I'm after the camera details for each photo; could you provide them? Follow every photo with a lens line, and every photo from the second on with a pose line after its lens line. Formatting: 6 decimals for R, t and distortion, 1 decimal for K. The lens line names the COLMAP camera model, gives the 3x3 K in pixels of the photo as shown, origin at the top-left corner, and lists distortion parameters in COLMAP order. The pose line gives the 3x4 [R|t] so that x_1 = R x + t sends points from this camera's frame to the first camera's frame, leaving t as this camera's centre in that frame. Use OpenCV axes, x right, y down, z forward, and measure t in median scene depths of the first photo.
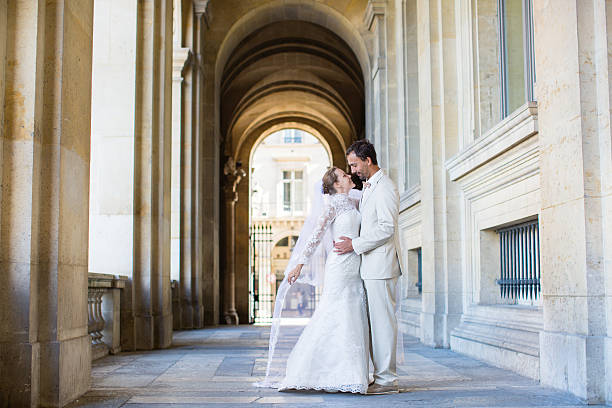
lens RADIAL K [[907.2, 0, 306.0], [0, 907.2, 204.0], [0, 0, 1]] dist [-0.006980, -0.014755]
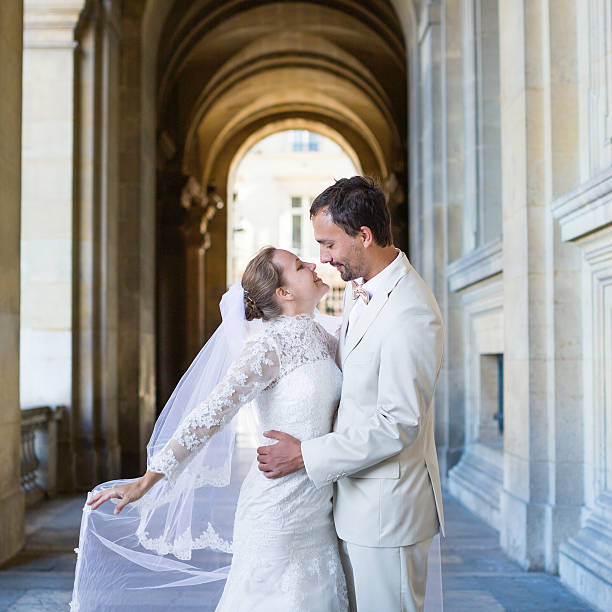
lens RADIAL K [[1311.7, 0, 306.0], [0, 1311.7, 306.0], [0, 0, 1]] dist [-0.051791, -0.216810]
pose [[0.999671, 0.000838, -0.025631, 0.025136], [0.000499, 0.998640, 0.052125, -0.018233], [0.025640, -0.052121, 0.998312, 0.188787]]
